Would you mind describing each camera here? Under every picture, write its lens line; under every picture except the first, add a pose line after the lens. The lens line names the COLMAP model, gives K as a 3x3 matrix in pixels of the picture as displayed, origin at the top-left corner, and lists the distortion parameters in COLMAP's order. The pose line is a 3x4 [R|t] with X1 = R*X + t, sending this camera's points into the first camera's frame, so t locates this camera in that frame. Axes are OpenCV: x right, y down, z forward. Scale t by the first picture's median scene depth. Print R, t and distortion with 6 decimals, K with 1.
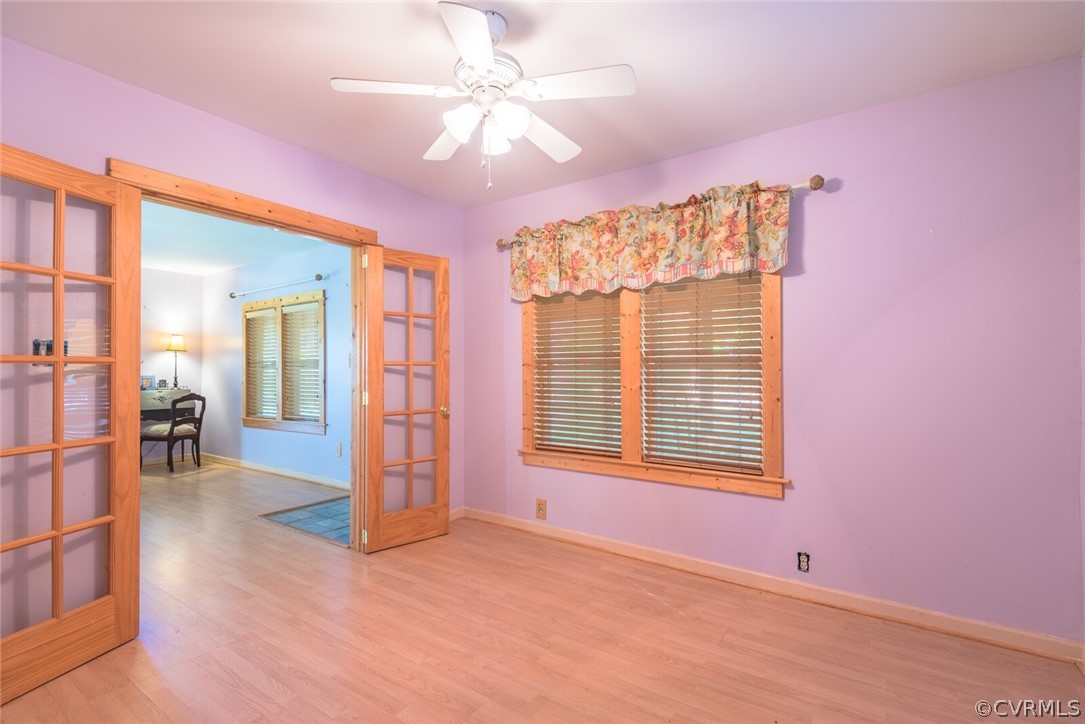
lens RADIAL K [[495.0, 0, 553.5], [0, 495.0, 368.6], [0, 0, 1]] dist [0.014615, -0.007361]
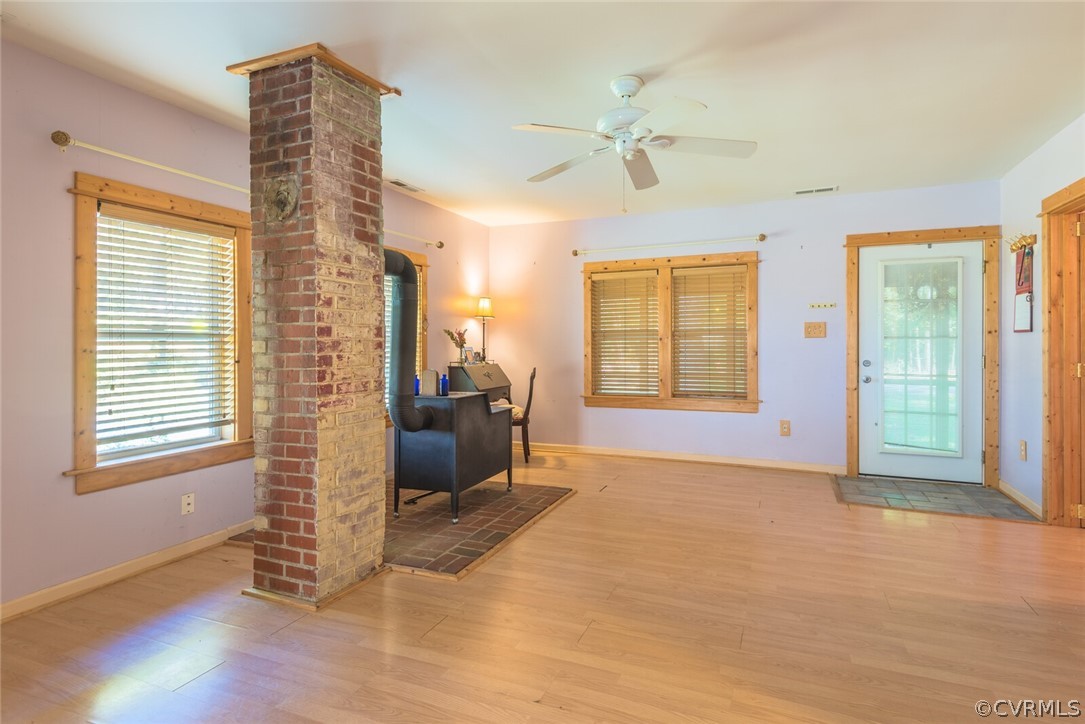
lens RADIAL K [[540.4, 0, 569.5], [0, 540.4, 344.2], [0, 0, 1]] dist [0.014157, -0.007316]
pose [[0.979405, 0.001496, 0.201901, -1.867642], [-0.003658, 0.999940, 0.010335, -0.000195], [-0.201873, -0.010860, 0.979351, 0.211681]]
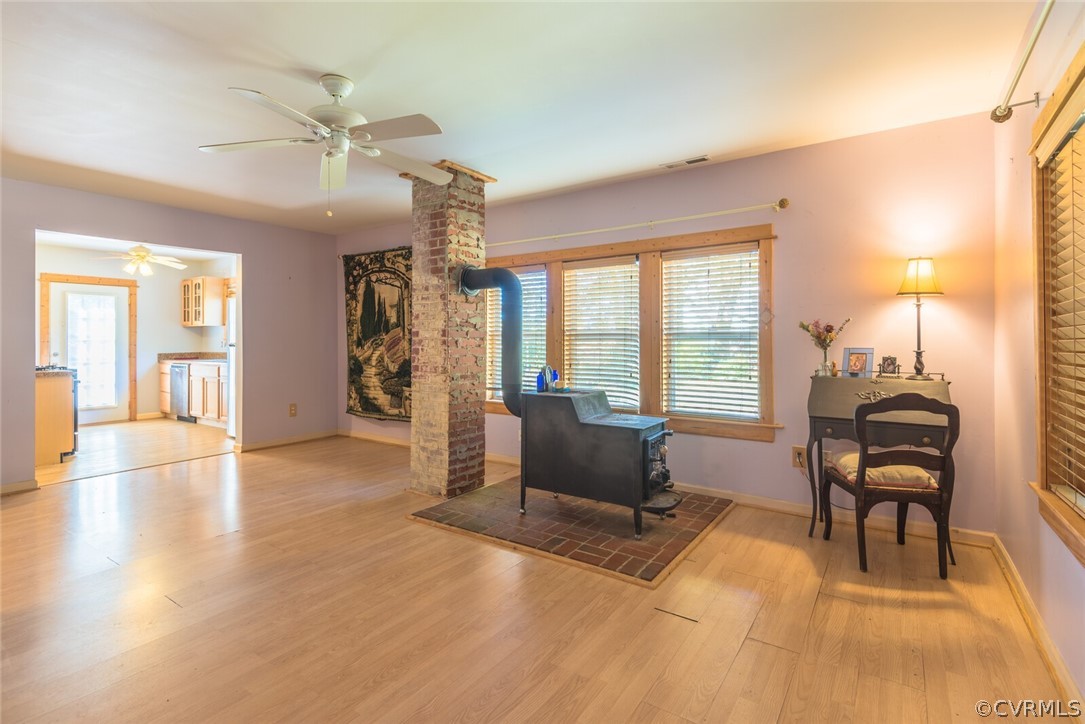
lens RADIAL K [[495.0, 0, 521.9], [0, 495.0, 348.3], [0, 0, 1]] dist [0.014615, -0.007361]
pose [[-0.031069, 0.004967, -0.999505, -0.687149], [0.004081, 0.999980, 0.004843, 0.023569], [0.999509, -0.003928, -0.031089, 1.517363]]
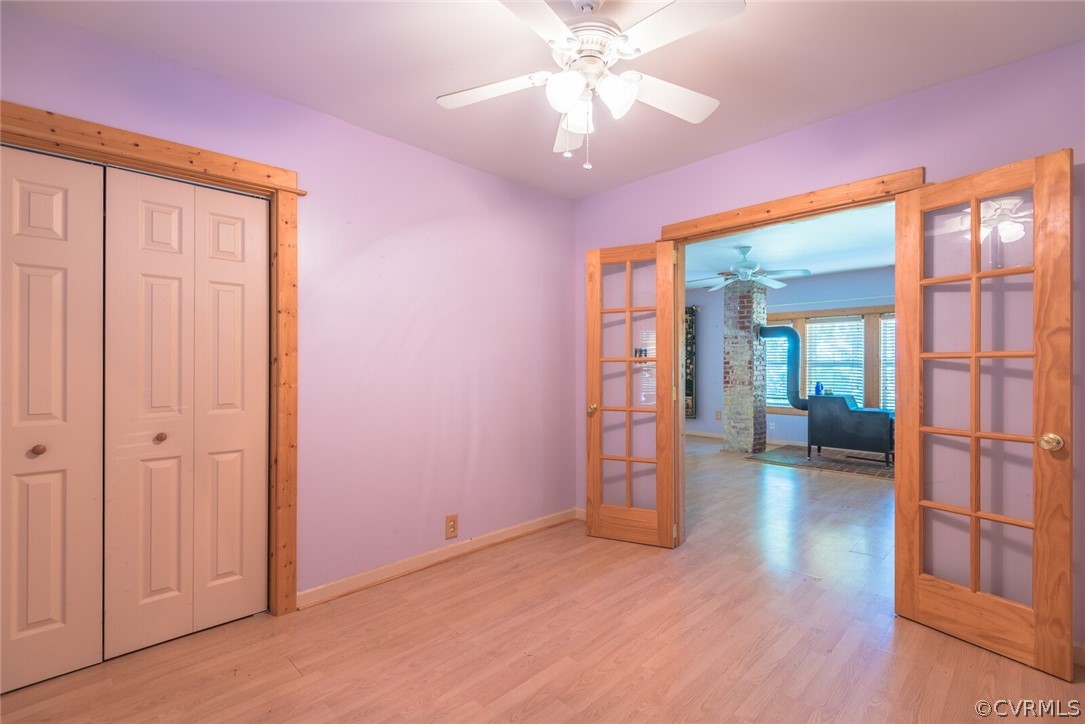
lens RADIAL K [[495.0, 0, 539.8], [0, 495.0, 362.9], [0, 0, 1]] dist [0.014615, -0.007361]
pose [[-0.196552, -0.005373, -0.980479, 0.544033], [0.001342, 0.999983, -0.005749, 0.002432], [0.980492, -0.002446, -0.196542, 0.740256]]
